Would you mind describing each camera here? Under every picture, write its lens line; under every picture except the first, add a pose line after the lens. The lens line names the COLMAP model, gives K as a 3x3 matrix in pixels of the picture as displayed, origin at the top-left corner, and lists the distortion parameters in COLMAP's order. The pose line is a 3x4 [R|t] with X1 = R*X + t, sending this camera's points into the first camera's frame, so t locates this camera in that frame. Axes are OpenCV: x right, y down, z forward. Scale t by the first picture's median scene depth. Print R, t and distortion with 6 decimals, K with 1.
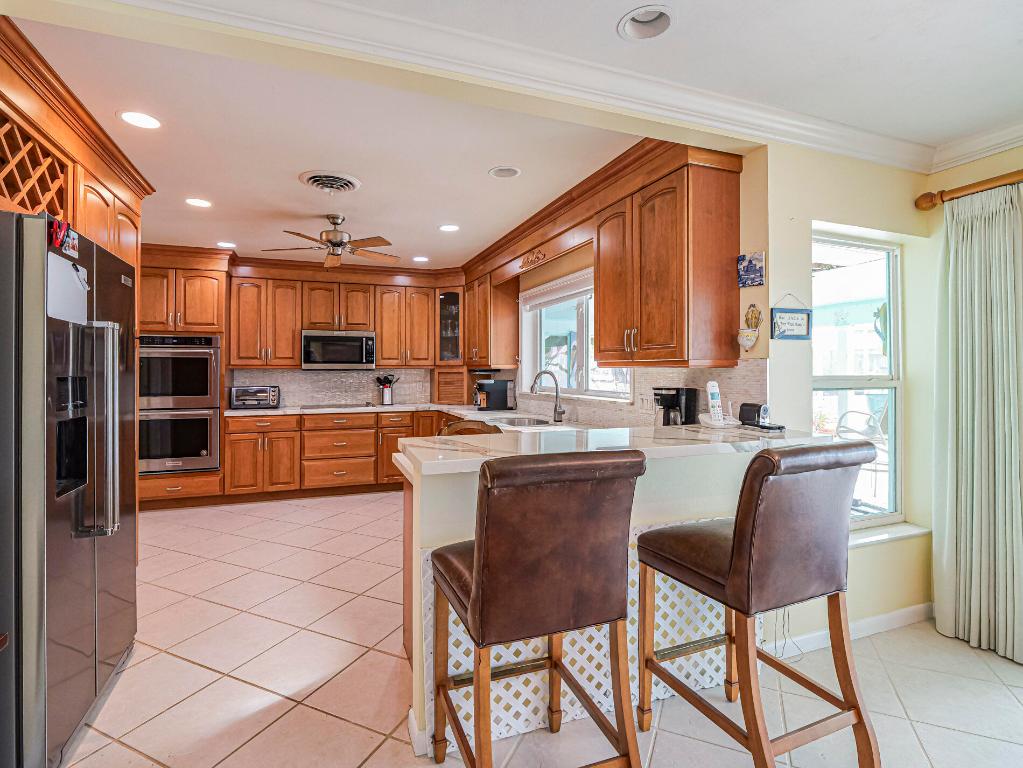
lens RADIAL K [[506.3, 0, 489.7], [0, 506.3, 371.2], [0, 0, 1]] dist [-0.014393, -0.001387]
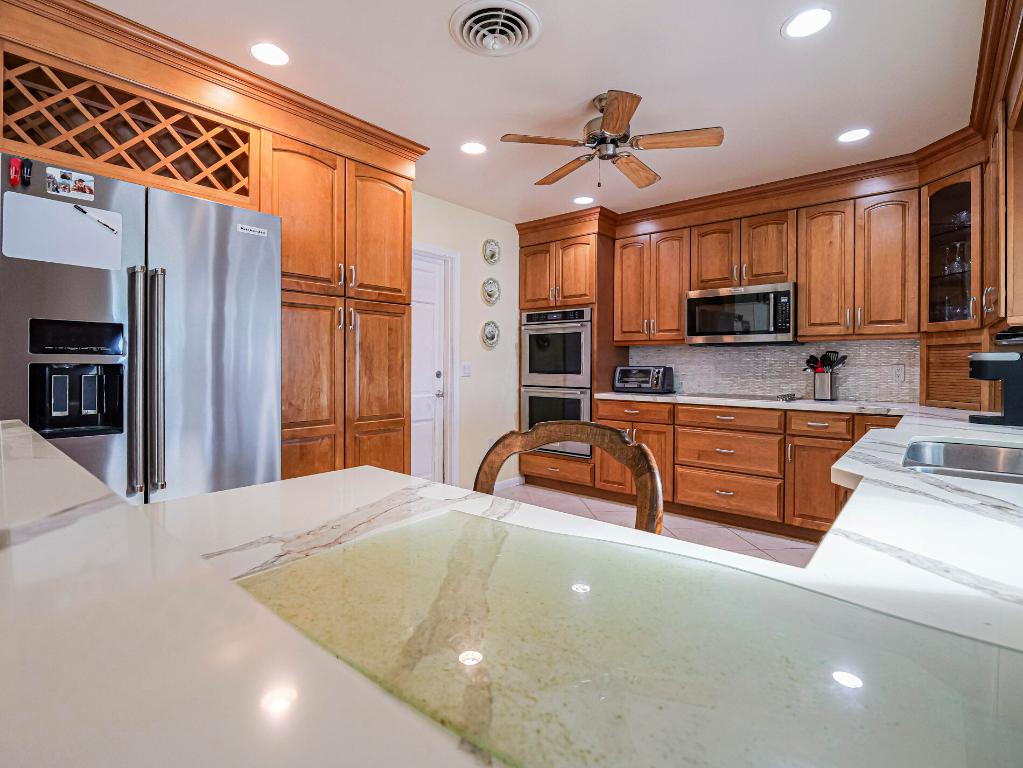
lens RADIAL K [[493.5, 0, 498.4], [0, 493.5, 370.1], [0, 0, 1]] dist [-0.023260, -0.000690]
pose [[0.493519, 0.016106, -0.869586, 0.130210], [-0.008290, 0.999870, 0.013814, 0.027584], [0.869695, 0.000392, 0.493589, 0.401132]]
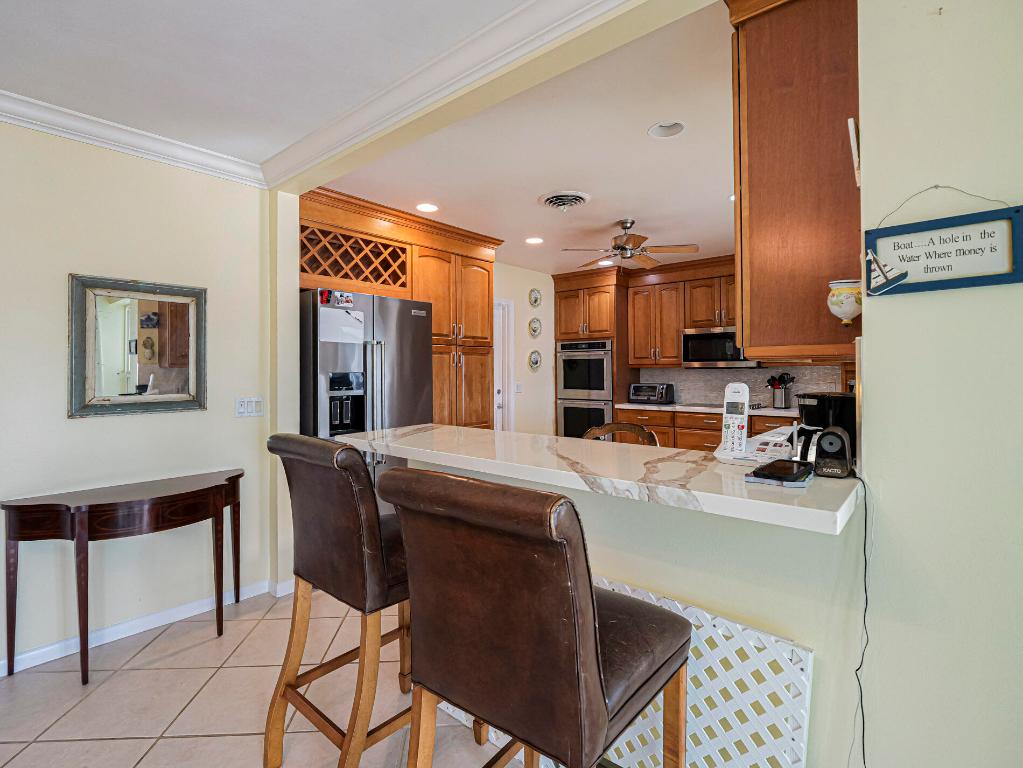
lens RADIAL K [[493.5, 0, 505.7], [0, 493.5, 372.7], [0, 0, 1]] dist [-0.023260, -0.000690]
pose [[0.492228, 0.001512, -0.870465, 0.326155], [0.002856, 0.999990, 0.003352, 0.001901], [0.870462, -0.004136, 0.492218, 0.199134]]
